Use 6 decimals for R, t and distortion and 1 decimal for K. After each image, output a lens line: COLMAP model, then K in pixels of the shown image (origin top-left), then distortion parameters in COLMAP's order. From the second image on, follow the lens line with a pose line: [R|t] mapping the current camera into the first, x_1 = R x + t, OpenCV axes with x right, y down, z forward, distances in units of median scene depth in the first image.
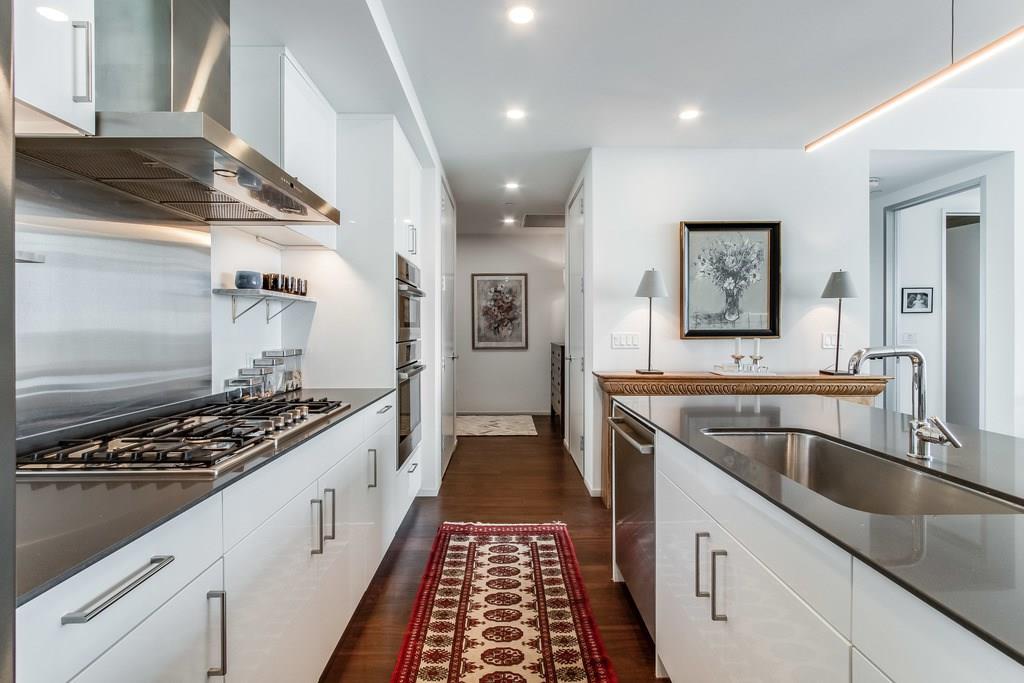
lens RADIAL K [[476.0, 0, 513.6], [0, 476.0, 336.0], [0, 0, 1]] dist [-0.015726, 0.000332]
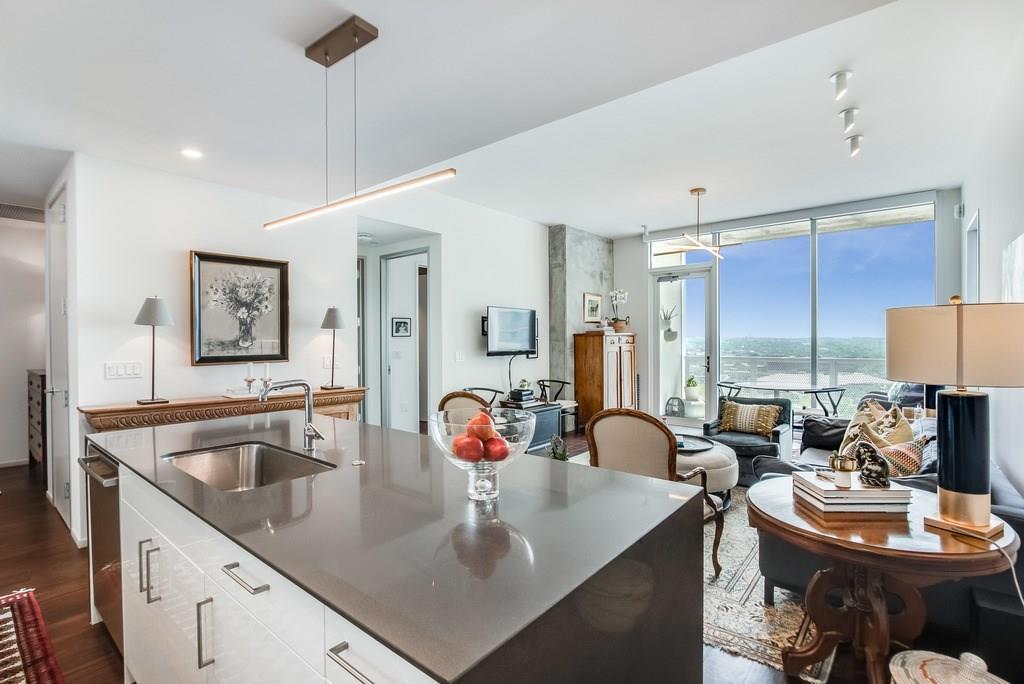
lens RADIAL K [[469.8, 0, 489.2], [0, 469.8, 346.8], [0, 0, 1]] dist [-0.003480, -0.000193]
pose [[0.666209, -0.011211, 0.745681, 0.025967], [0.017925, 0.999839, -0.000982, -0.022261], [-0.745550, 0.014020, 0.666303, -0.150248]]
